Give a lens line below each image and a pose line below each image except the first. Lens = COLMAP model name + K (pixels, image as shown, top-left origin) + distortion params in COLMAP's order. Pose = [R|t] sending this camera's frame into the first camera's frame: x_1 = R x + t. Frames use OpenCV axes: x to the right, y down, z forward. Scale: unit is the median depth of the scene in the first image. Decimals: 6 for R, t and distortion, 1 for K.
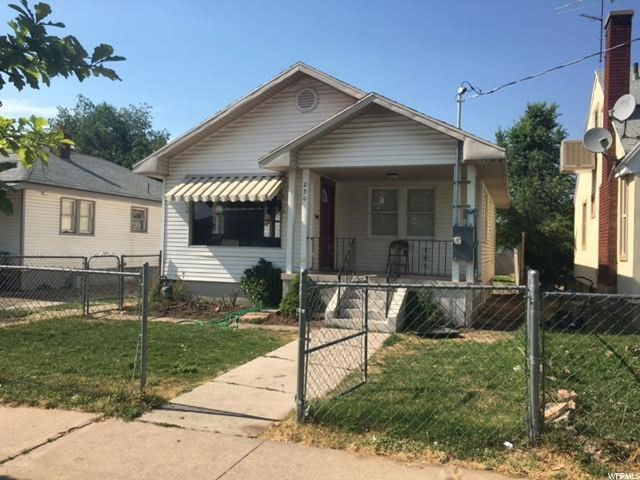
lens RADIAL K [[550.3, 0, 319.9], [0, 550.3, 240.5], [0, 0, 1]] dist [0.084247, -0.078580]
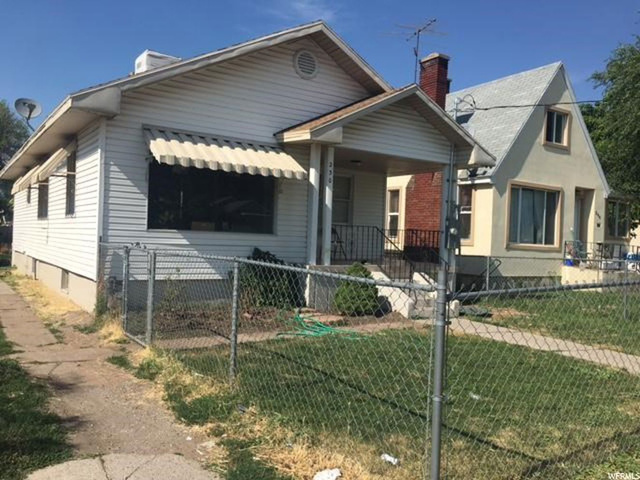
lens RADIAL K [[550.3, 0, 320.3], [0, 550.3, 239.8], [0, 0, 1]] dist [0.084247, -0.078580]
pose [[0.593087, -0.004626, 0.805125, -0.684935], [-0.035701, 0.998849, 0.032038, -0.007562], [-0.804346, -0.047745, 0.592239, 0.437867]]
